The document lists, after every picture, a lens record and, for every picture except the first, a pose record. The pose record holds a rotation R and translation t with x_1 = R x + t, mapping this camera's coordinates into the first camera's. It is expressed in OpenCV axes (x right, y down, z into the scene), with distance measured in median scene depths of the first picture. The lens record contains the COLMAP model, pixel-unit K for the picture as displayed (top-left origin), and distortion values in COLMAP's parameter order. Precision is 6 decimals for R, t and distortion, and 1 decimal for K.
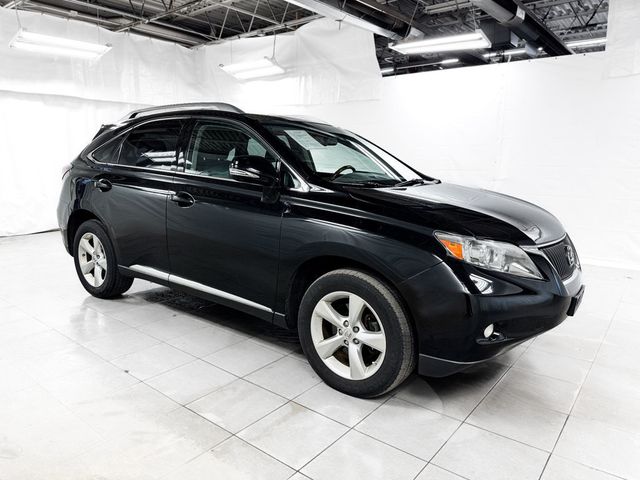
lens RADIAL K [[452.8, 0, 318.1], [0, 452.8, 248.6], [0, 0, 1]] dist [0.008103, -0.004908]
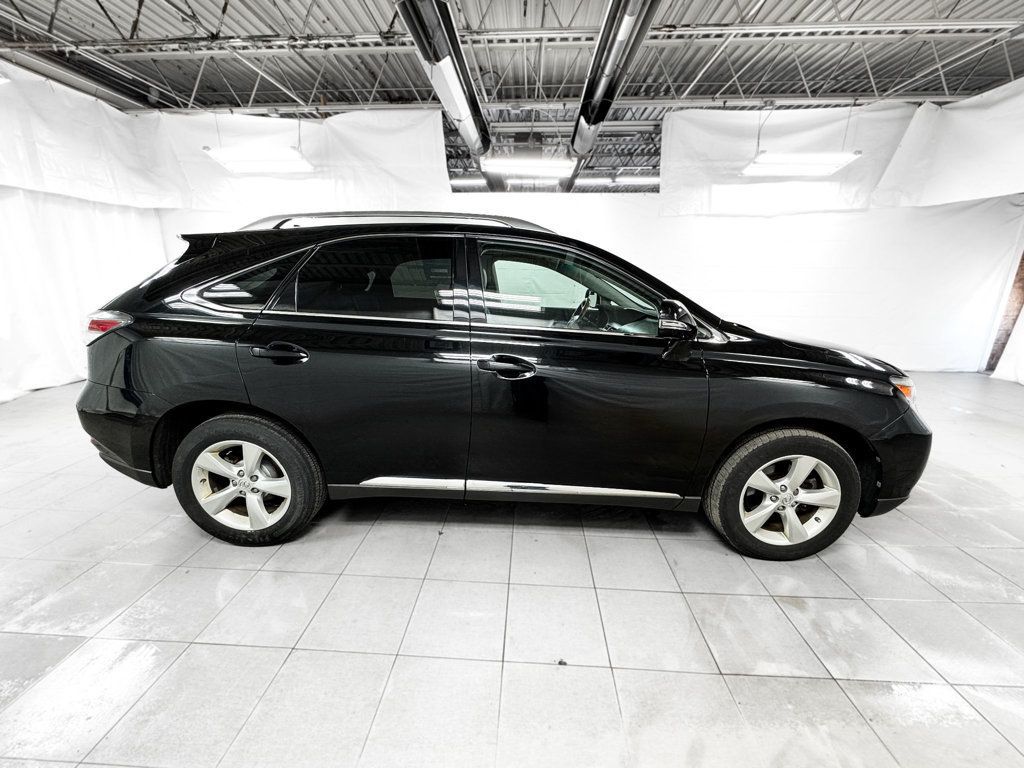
lens RADIAL K [[412.6, 0, 512.0], [0, 412.6, 384.0], [0, 0, 1]] dist [0.000859, 0.000411]
pose [[0.811085, -0.152819, 0.564612, -0.271715], [0.114543, 0.988076, 0.102888, -0.061562], [-0.573603, -0.018778, 0.818918, 0.220356]]
